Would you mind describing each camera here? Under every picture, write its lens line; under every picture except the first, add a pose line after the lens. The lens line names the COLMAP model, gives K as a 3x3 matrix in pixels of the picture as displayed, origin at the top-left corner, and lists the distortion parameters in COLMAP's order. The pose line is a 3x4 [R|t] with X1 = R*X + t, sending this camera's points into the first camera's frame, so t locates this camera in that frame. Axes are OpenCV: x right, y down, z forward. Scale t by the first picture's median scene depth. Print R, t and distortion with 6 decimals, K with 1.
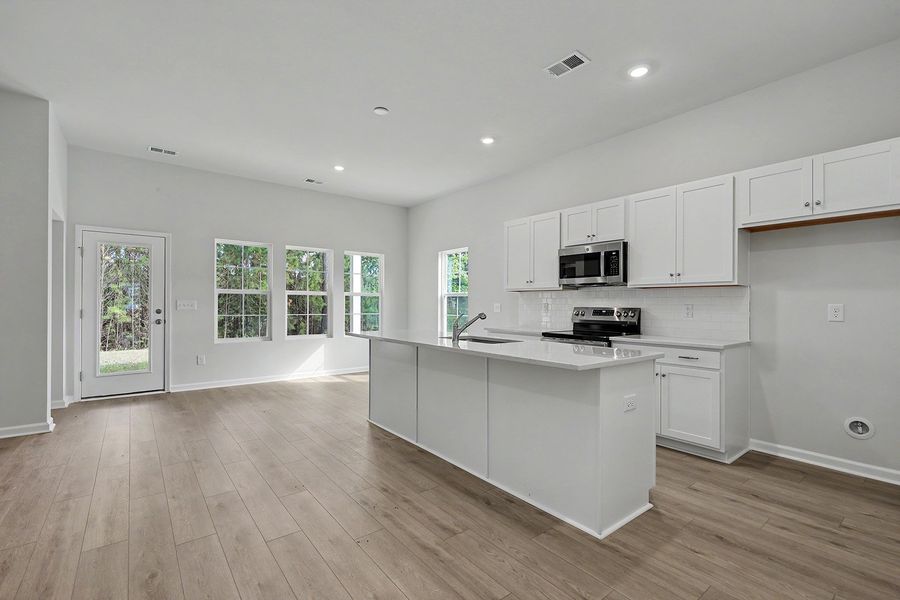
lens RADIAL K [[414.3, 0, 458.4], [0, 414.3, 307.4], [0, 0, 1]] dist [-0.000749, -0.000199]
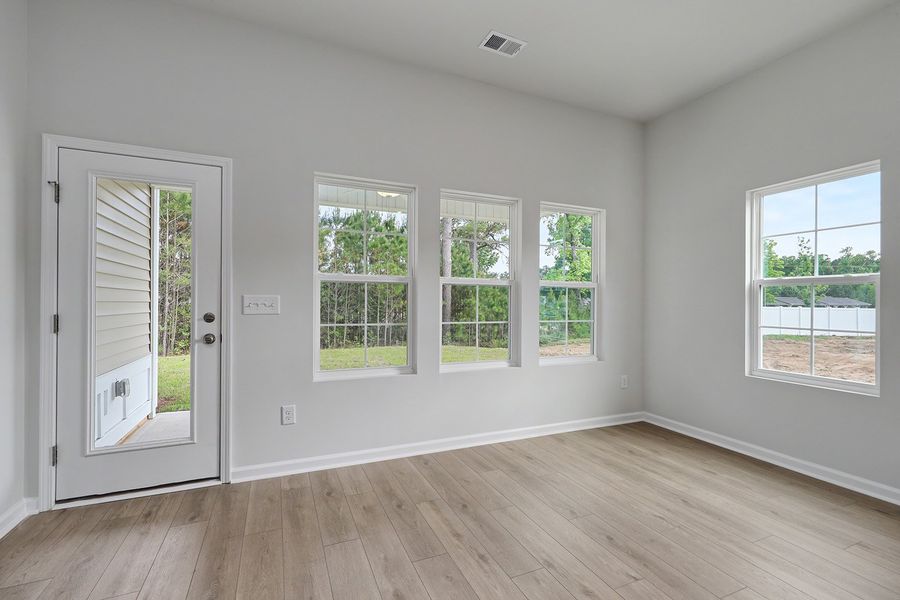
lens RADIAL K [[405.3, 0, 450.0], [0, 405.3, 300.0], [0, 0, 1]] dist [0.019147, -0.000046]
pose [[0.965130, -0.003231, -0.261751, -0.312615], [-0.000459, 0.999901, -0.014035, -0.004550], [0.261770, 0.013666, 0.965034, 0.588255]]
